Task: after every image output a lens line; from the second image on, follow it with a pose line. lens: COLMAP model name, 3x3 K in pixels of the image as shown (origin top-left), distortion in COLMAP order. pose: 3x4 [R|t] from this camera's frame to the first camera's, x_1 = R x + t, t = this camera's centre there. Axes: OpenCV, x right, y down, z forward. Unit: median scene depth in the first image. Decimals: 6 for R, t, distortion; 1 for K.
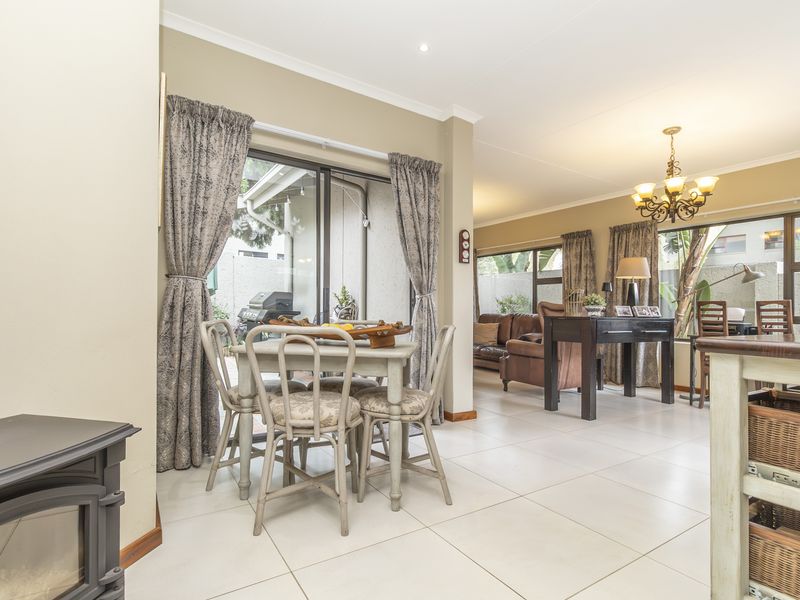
lens RADIAL K [[403.5, 0, 400.0], [0, 403.5, 300.0], [0, 0, 1]] dist [0.014191, 0.000420]
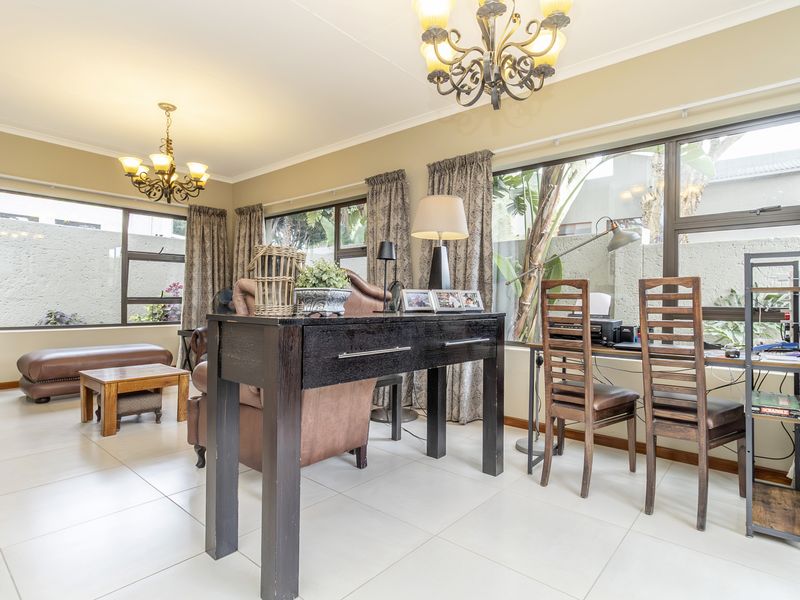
lens RADIAL K [[416.2, 0, 400.0], [0, 416.2, 300.0], [0, 0, 1]] dist [-0.001817, 0.000656]
pose [[0.960692, -0.006519, 0.277541, 0.294429], [-0.002772, 0.999449, 0.033069, 0.007920], [-0.277604, -0.032538, 0.960144, 0.386906]]
